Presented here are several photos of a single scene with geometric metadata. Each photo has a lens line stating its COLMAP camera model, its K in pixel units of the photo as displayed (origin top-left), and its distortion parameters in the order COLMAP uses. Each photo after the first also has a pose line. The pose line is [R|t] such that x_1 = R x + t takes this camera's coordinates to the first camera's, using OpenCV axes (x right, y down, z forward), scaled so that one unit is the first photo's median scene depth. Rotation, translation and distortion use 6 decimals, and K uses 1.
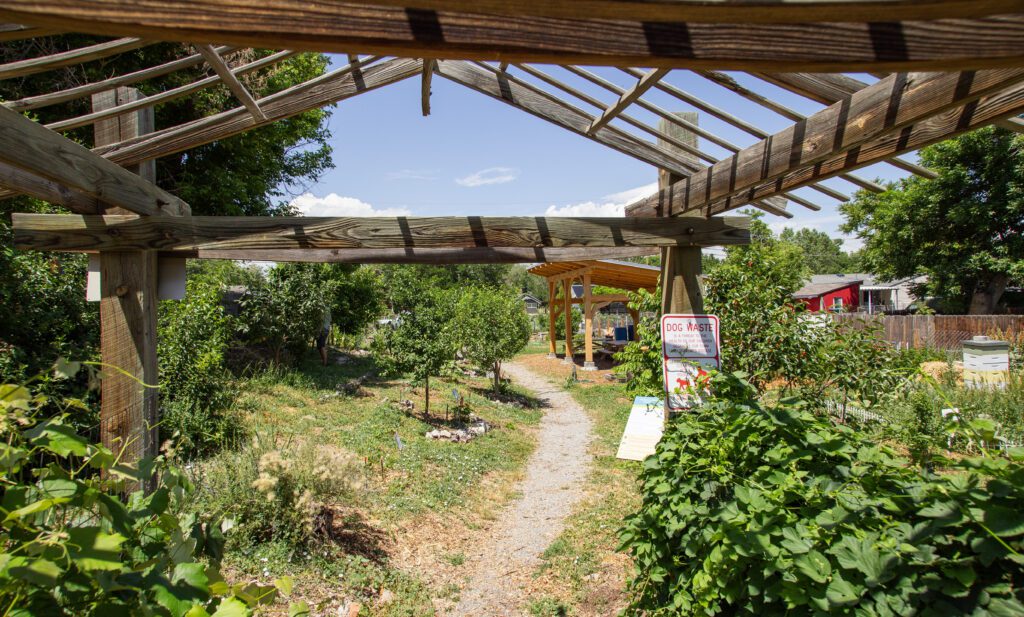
lens RADIAL K [[649.9, 0, 505.6], [0, 649.9, 314.0], [0, 0, 1]] dist [0.092970, 0.003046]
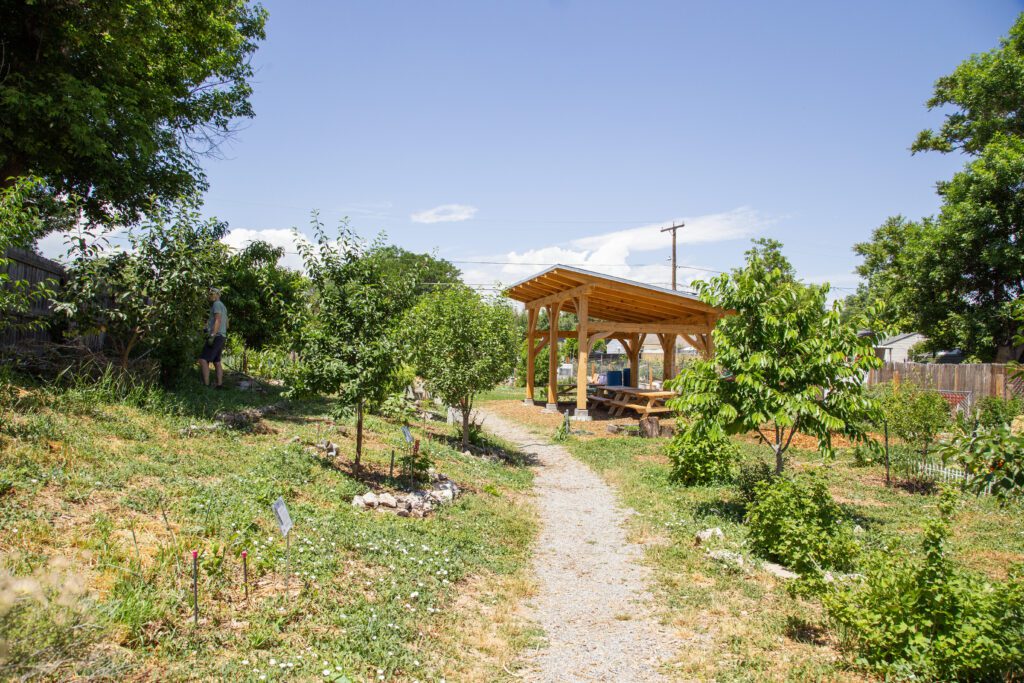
lens RADIAL K [[721.0, 0, 507.9], [0, 721.0, 343.0], [0, 0, 1]] dist [-0.103812, 0.047112]
pose [[0.996893, 0.047744, 0.062650, -0.025129], [-0.045765, 0.998418, -0.032658, 0.047332], [-0.064110, 0.029689, 0.997501, 0.278606]]
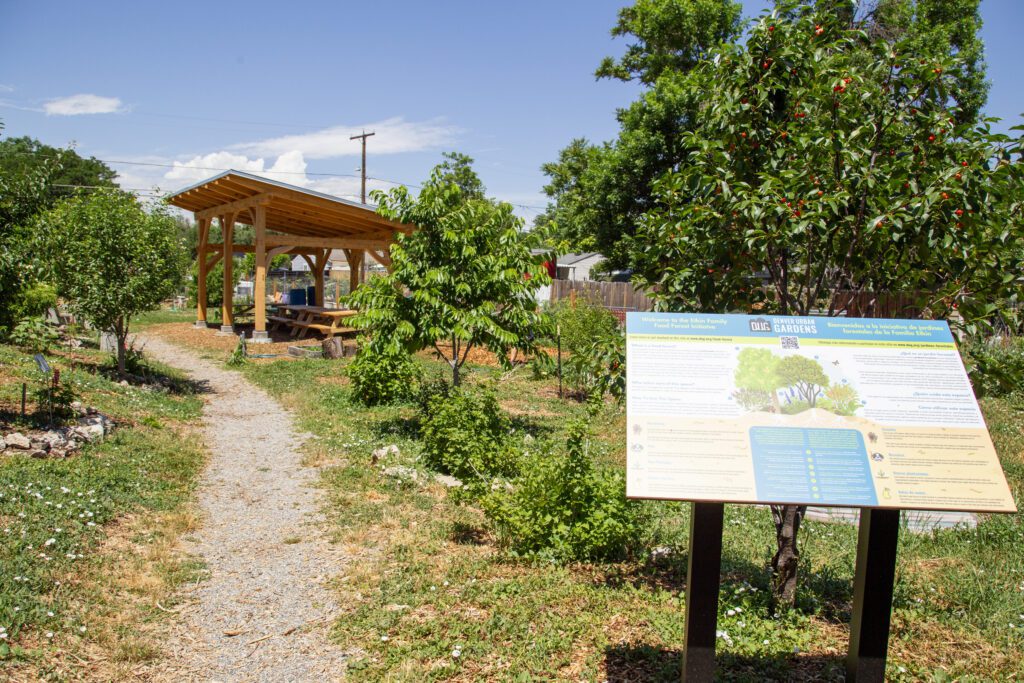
lens RADIAL K [[765.8, 0, 517.1], [0, 765.8, 340.9], [0, 0, 1]] dist [-0.125806, 0.074575]
pose [[0.882807, 0.011842, 0.469587, -0.015915], [-0.042413, 0.997608, 0.054576, 0.048659], [-0.467817, -0.068097, 0.881198, 0.267458]]
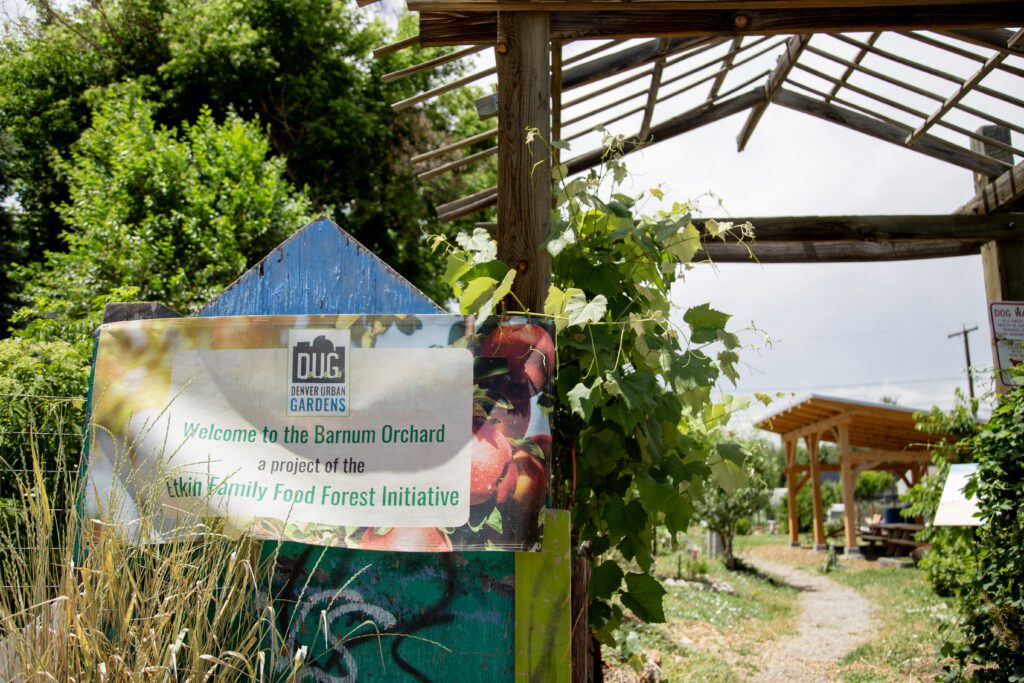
lens RADIAL K [[914.0, 0, 513.1], [0, 914.0, 338.5], [0, 0, 1]] dist [-0.014330, 0.007607]
pose [[0.979348, -0.017518, -0.201423, -0.051158], [-0.021475, 0.981591, -0.189784, 0.081749], [0.201040, 0.190190, 0.960943, -0.131361]]
